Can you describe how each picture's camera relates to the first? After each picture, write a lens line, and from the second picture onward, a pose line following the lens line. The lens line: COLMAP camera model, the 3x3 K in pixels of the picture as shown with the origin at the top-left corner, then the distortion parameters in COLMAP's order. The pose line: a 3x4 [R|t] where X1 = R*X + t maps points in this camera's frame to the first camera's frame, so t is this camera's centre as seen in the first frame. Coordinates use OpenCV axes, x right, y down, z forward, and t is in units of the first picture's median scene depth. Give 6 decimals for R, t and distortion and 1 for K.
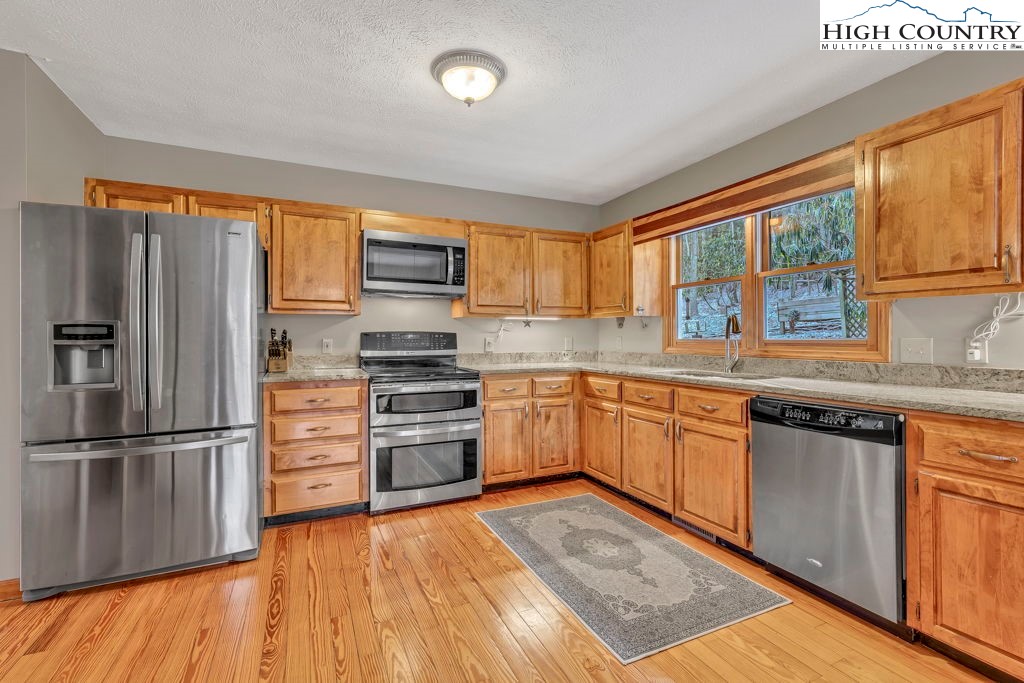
lens RADIAL K [[455.9, 0, 510.9], [0, 455.9, 340.0], [0, 0, 1]] dist [0.000303, -0.000771]
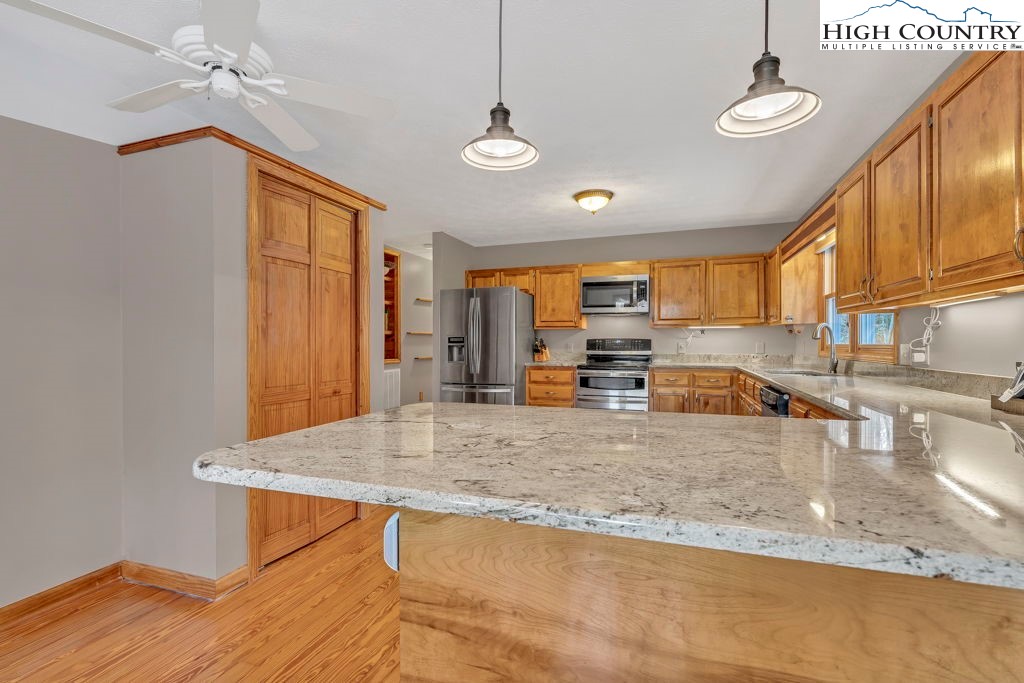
lens RADIAL K [[455.9, 0, 510.9], [0, 455.9, 340.0], [0, 0, 1]] dist [0.000303, -0.000771]
pose [[0.715546, -0.002834, -0.698560, 0.616573], [-0.003473, 0.999965, -0.007615, -0.000550], [0.698557, 0.007875, 0.715511, -0.343537]]
